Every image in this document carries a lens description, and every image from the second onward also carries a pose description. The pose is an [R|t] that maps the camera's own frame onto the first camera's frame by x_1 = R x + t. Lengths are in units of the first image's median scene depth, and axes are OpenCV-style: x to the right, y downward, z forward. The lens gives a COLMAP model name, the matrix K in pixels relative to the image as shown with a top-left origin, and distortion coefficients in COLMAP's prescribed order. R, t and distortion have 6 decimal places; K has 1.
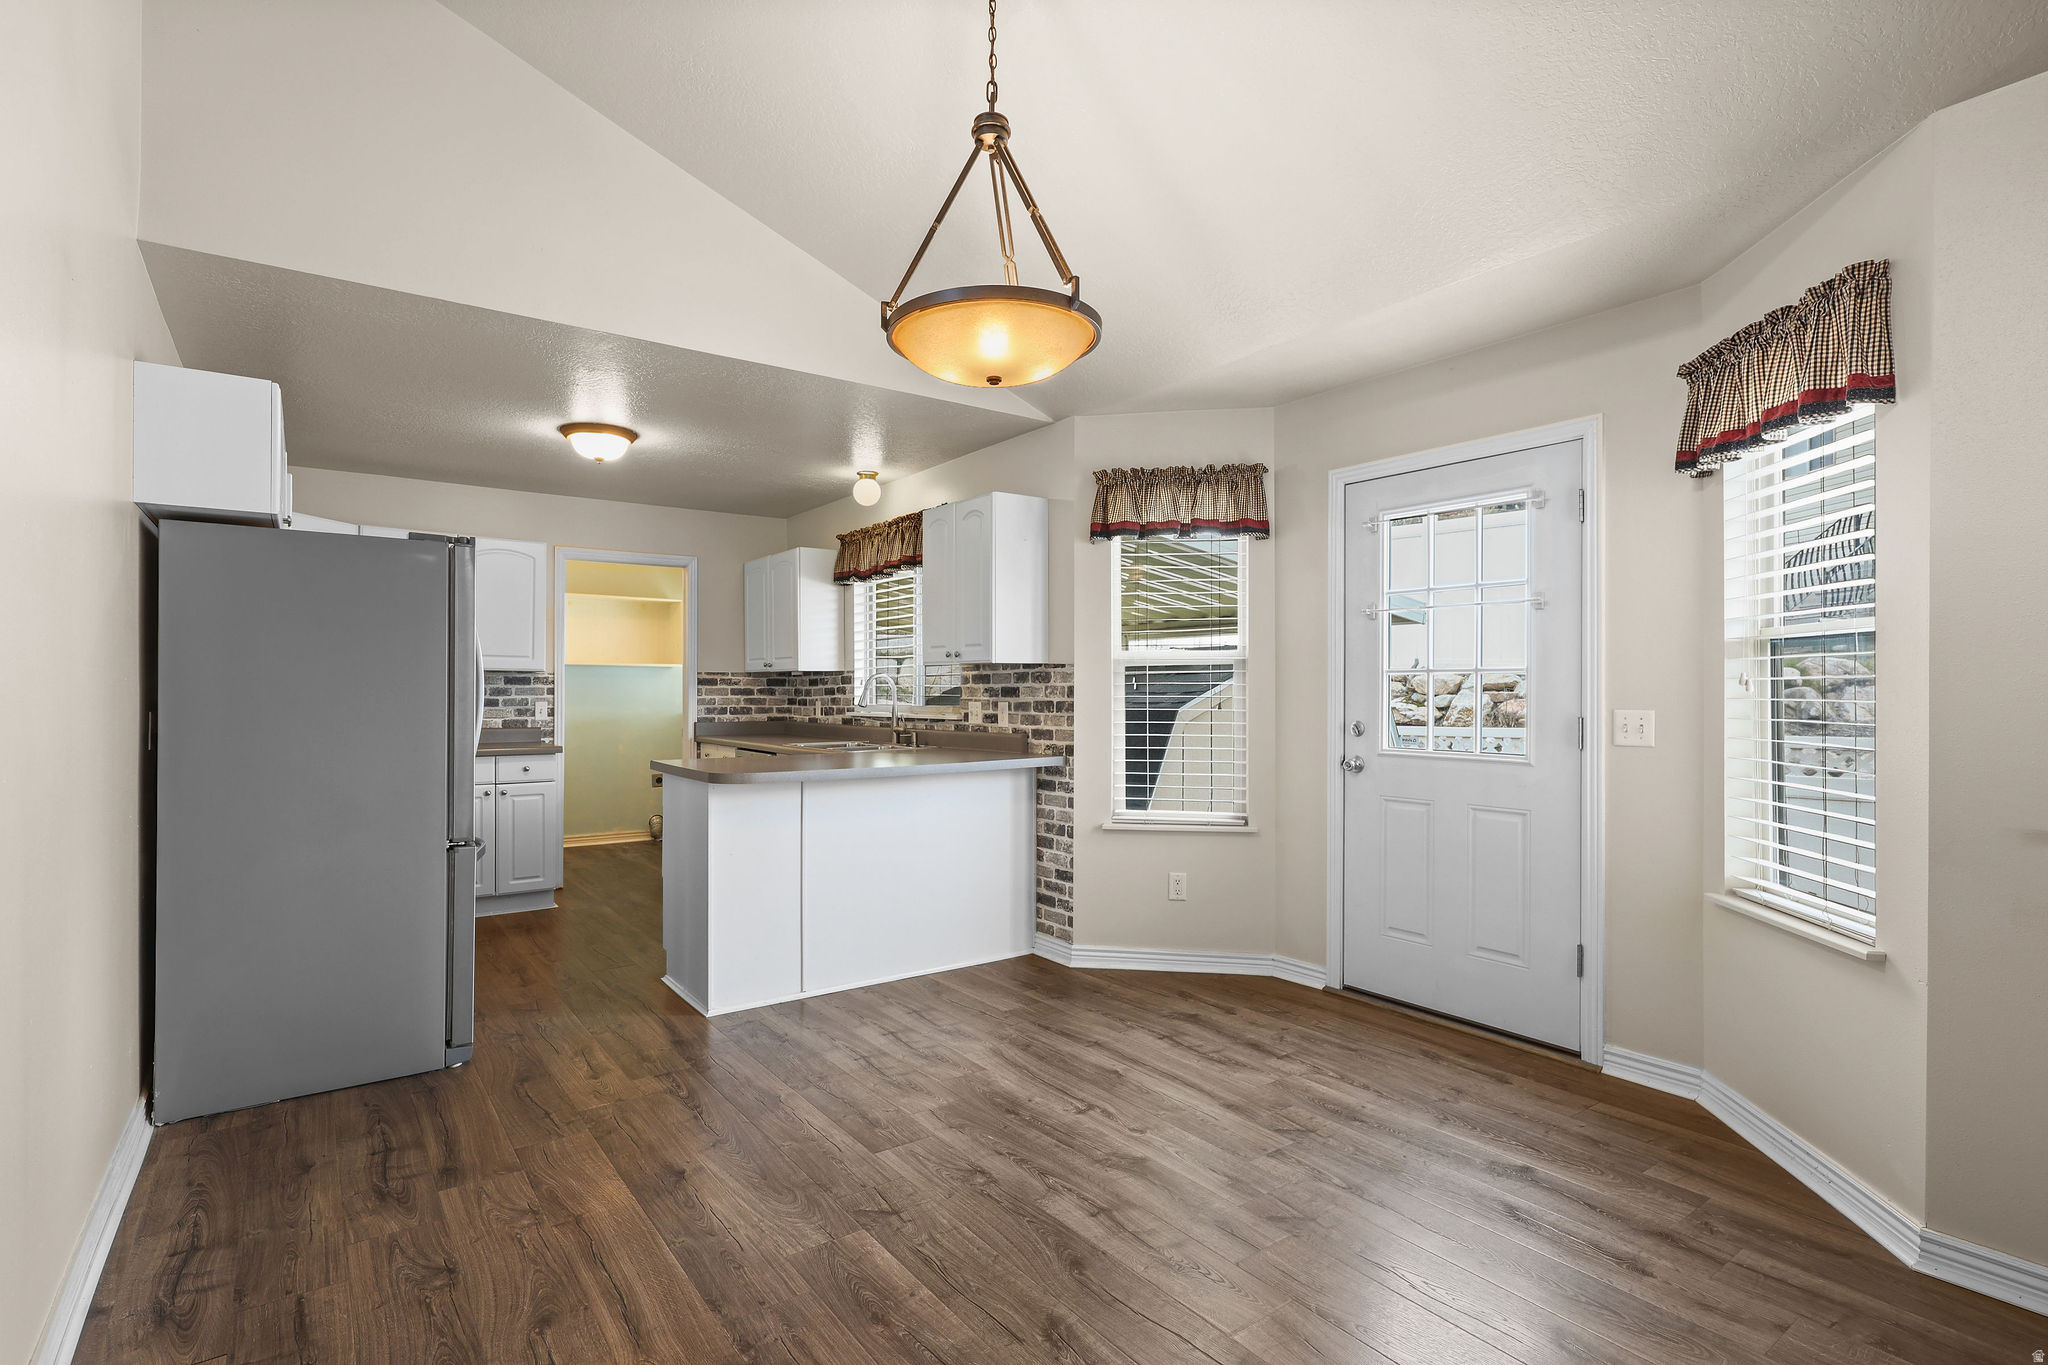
lens RADIAL K [[991.1, 0, 1018.7], [0, 991.1, 688.5], [0, 0, 1]] dist [-0.001335, 0.001582]
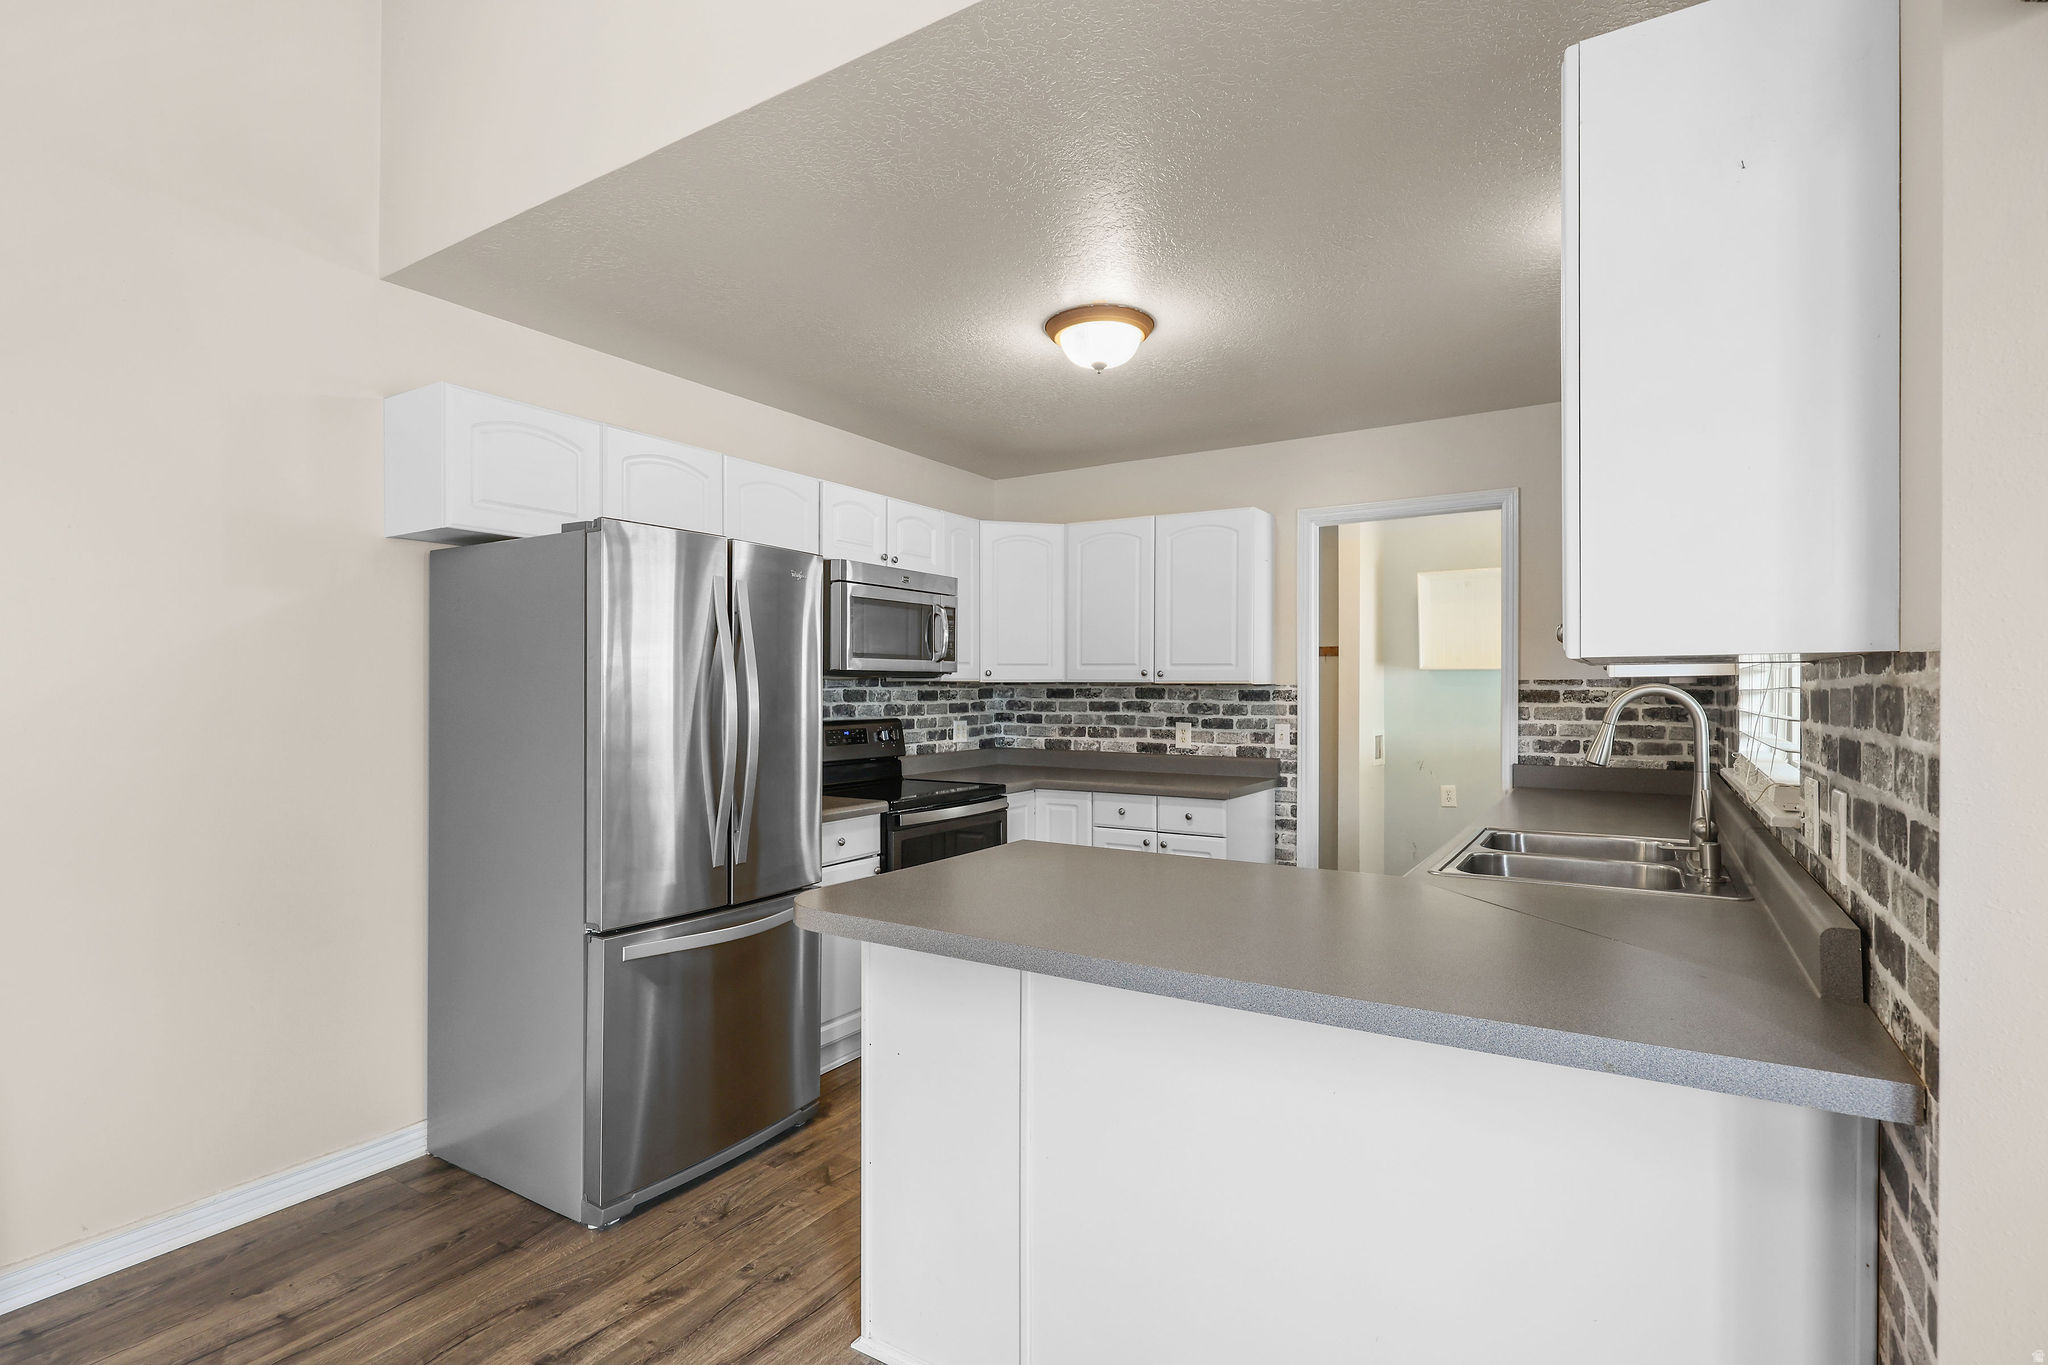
lens RADIAL K [[991.1, 0, 1008.1], [0, 991.1, 694.1], [0, 0, 1]] dist [-0.001335, 0.001582]
pose [[0.363202, 0.002970, -0.931706, 0.167913], [0.003248, 0.999985, 0.004454, -0.016622], [0.931705, -0.004644, 0.363187, 0.709210]]
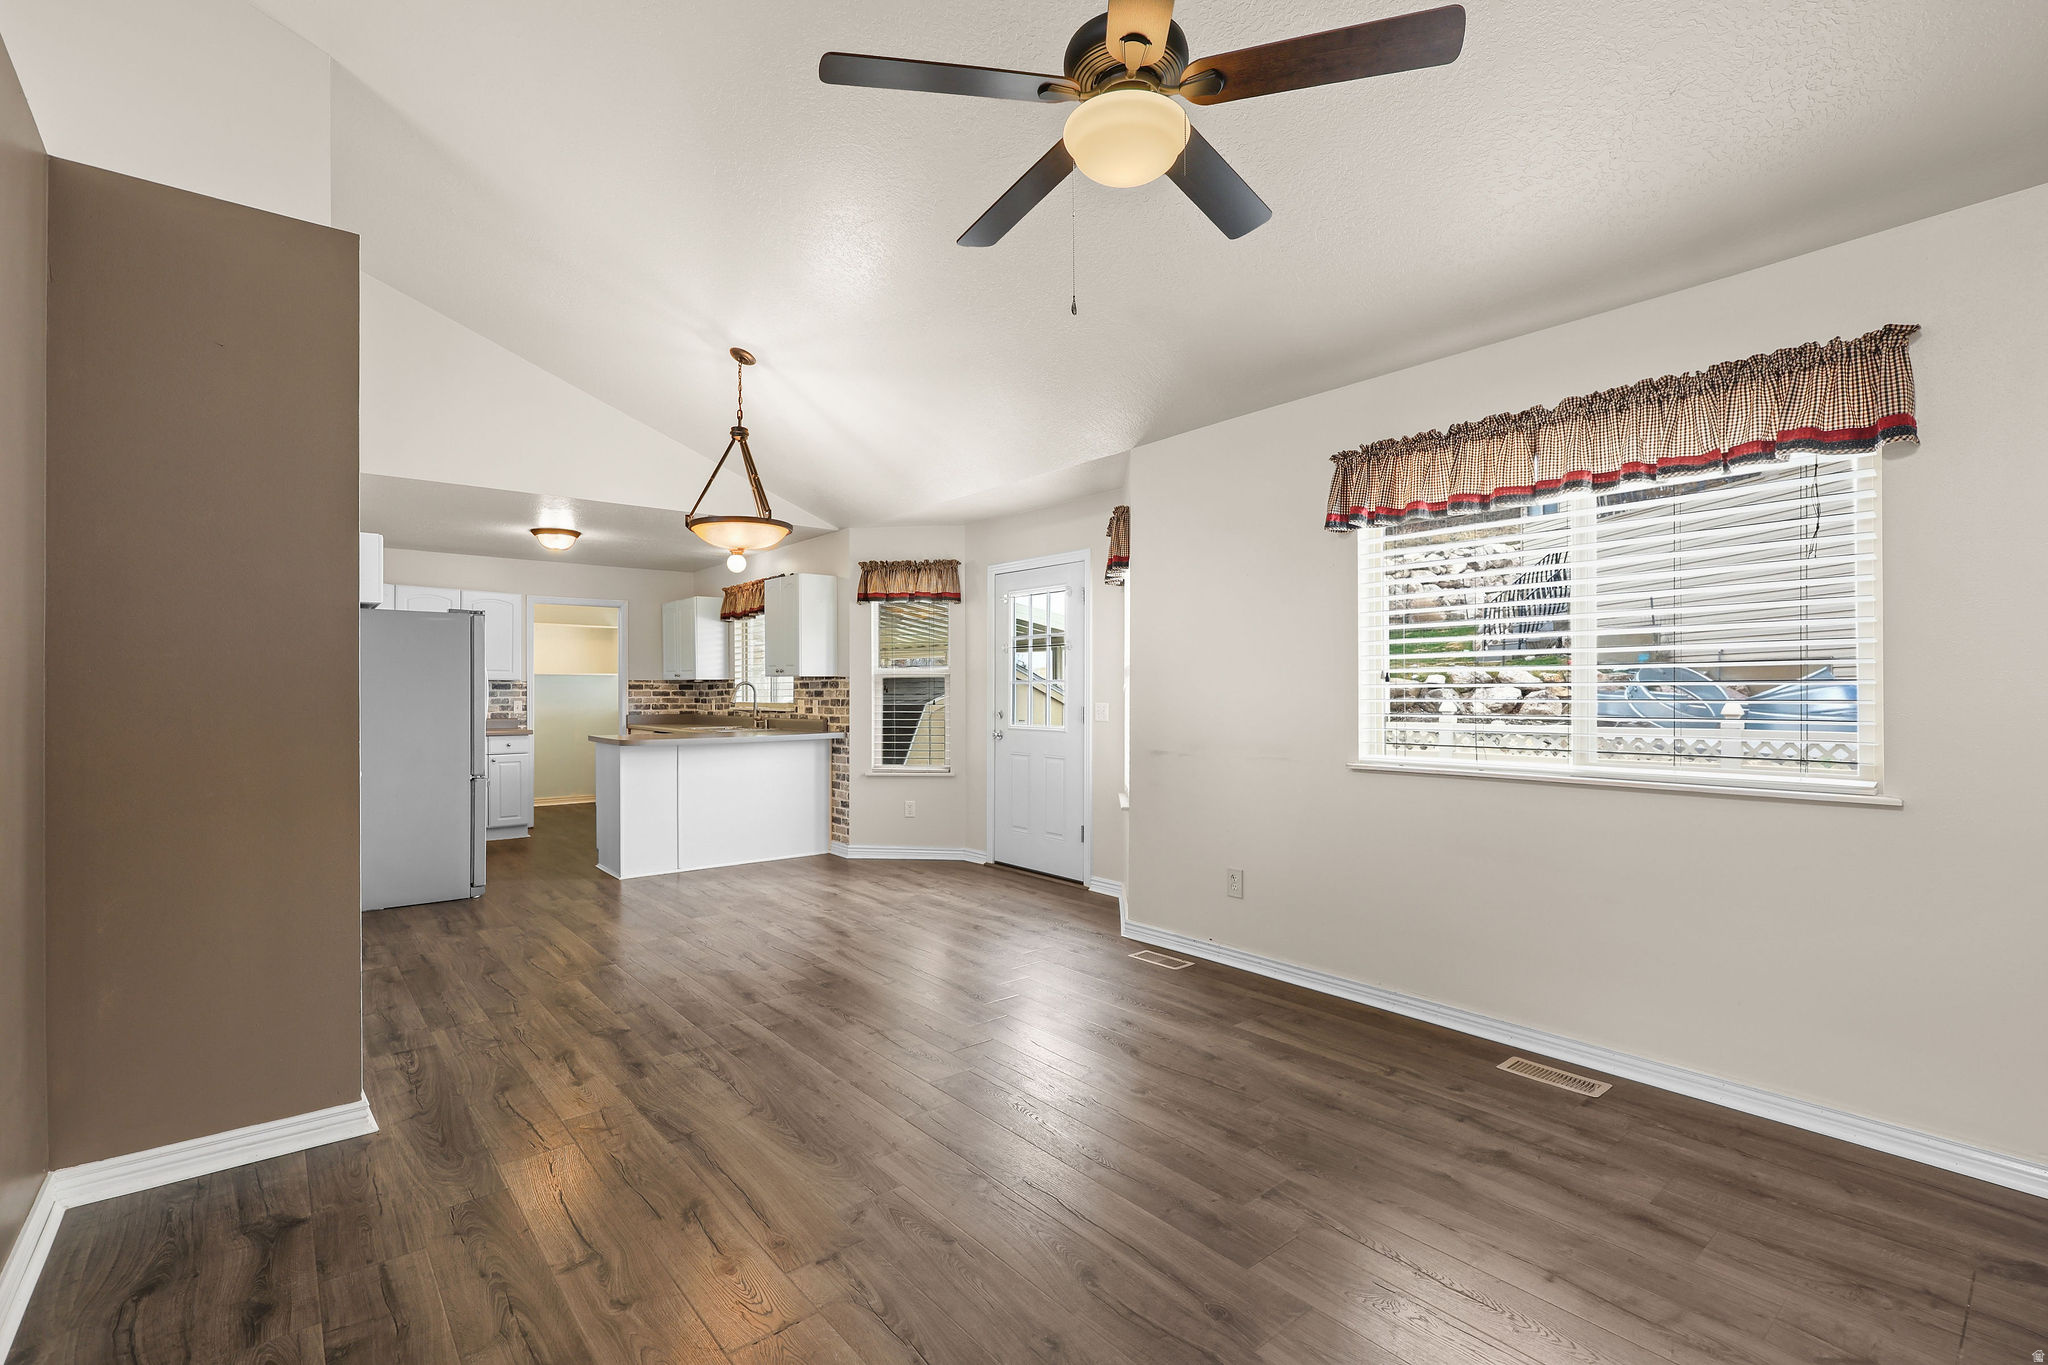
lens RADIAL K [[941.8, 0, 1028.1], [0, 941.8, 696.6], [0, 0, 1]] dist [0.000774, 0.001233]
pose [[0.998359, -0.001845, 0.057242, 0.252437], [0.001406, 0.999969, 0.007716, -0.003425], [-0.057254, -0.007623, 0.998331, -0.570370]]
